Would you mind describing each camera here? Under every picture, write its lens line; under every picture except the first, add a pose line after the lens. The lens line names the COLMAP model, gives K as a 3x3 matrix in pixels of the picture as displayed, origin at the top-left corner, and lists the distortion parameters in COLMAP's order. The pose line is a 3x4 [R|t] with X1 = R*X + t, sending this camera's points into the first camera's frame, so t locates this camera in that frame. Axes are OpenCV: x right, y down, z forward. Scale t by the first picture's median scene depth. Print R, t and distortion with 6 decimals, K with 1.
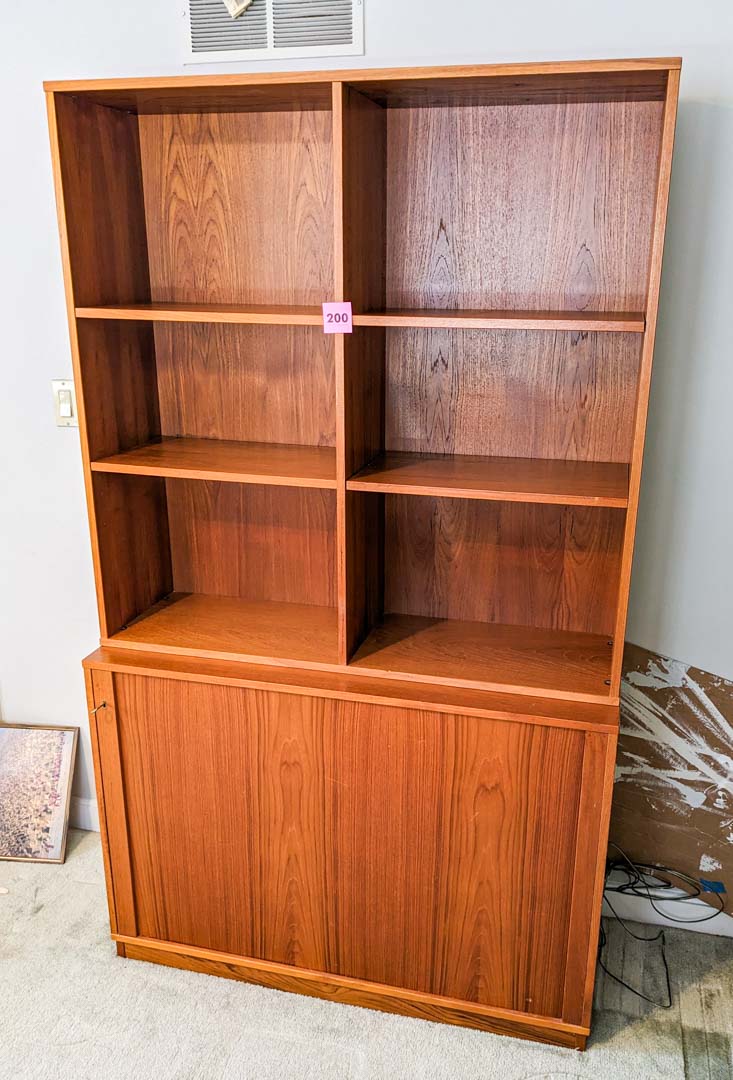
lens RADIAL K [[845.6, 0, 387.7], [0, 845.6, 565.7], [0, 0, 1]] dist [0.044257, -0.071950]
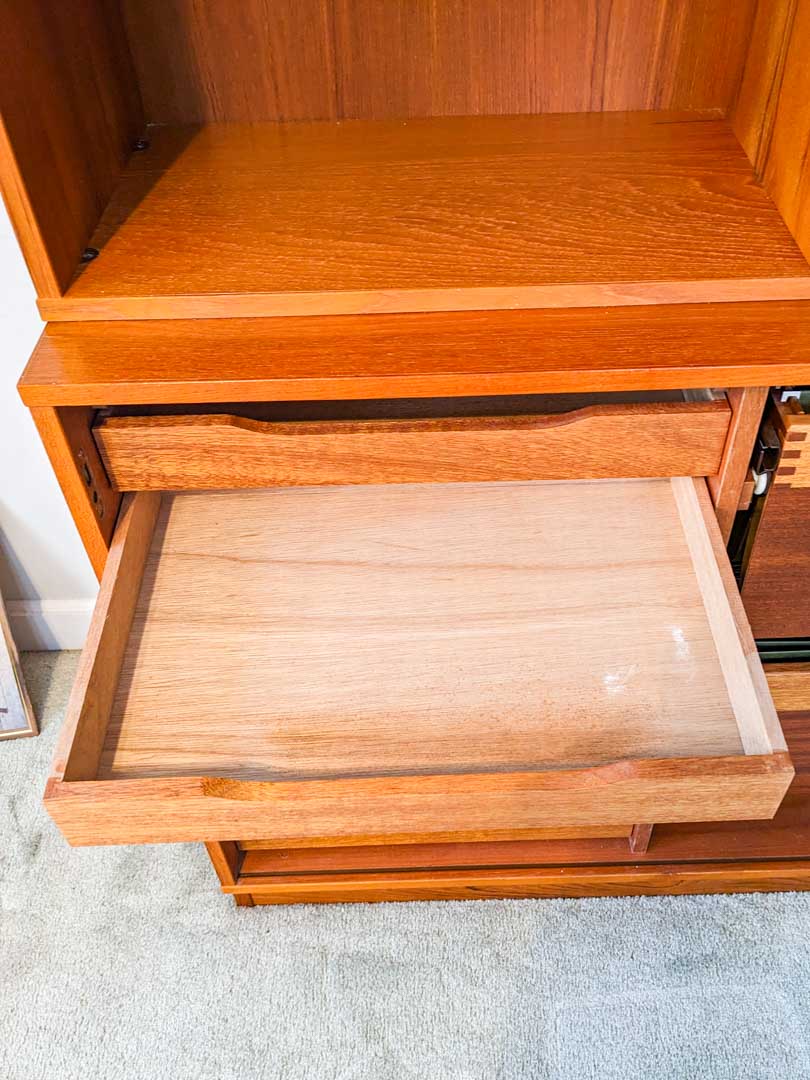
lens RADIAL K [[965.6, 0, 457.8], [0, 965.6, 585.3], [0, 0, 1]] dist [0.022209, -0.038457]
pose [[0.966795, -0.205038, 0.152533, -0.261964], [0.110701, 0.873985, 0.473176, 0.024003], [-0.230331, -0.440578, 0.867663, 0.597589]]
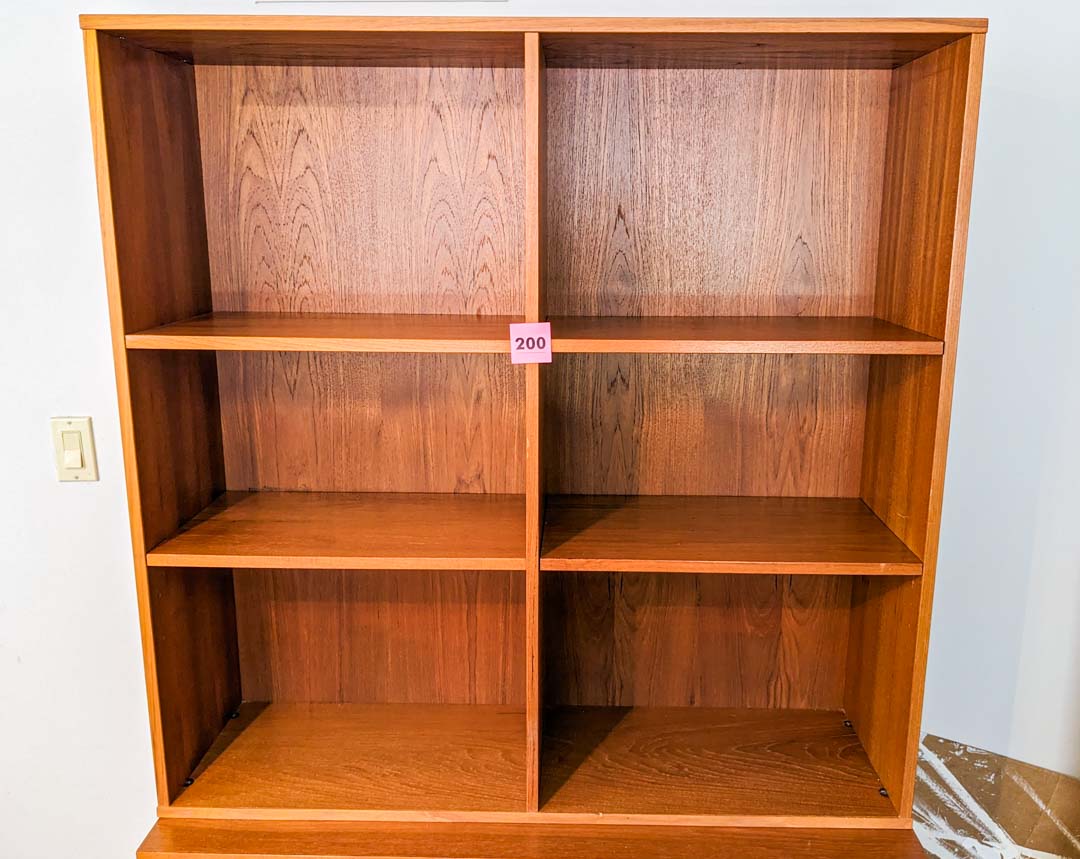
lens RADIAL K [[913.9, 0, 554.8], [0, 913.9, 441.5], [0, 0, 1]] dist [0.037162, -0.058228]
pose [[0.976813, -0.054212, 0.207117, -0.165932], [0.075121, 0.992691, -0.094455, -0.108281], [-0.200483, 0.107824, 0.973746, 0.199744]]
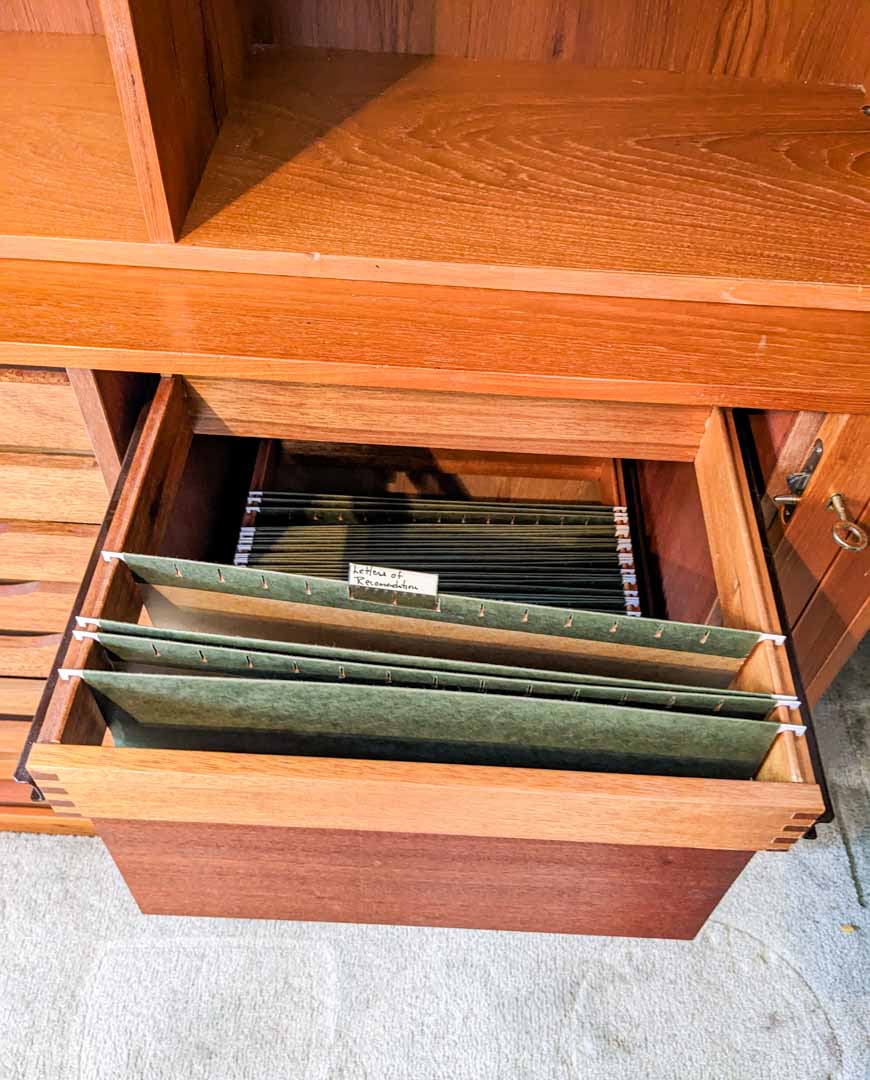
lens RADIAL K [[936.9, 0, 441.8], [0, 936.9, 590.2], [0, 0, 1]] dist [-0.014636, -0.003852]
pose [[0.977319, -0.137330, 0.161208, -0.023795], [0.024977, 0.830669, 0.556206, 0.032834], [-0.210295, -0.539565, 0.815258, 0.584991]]
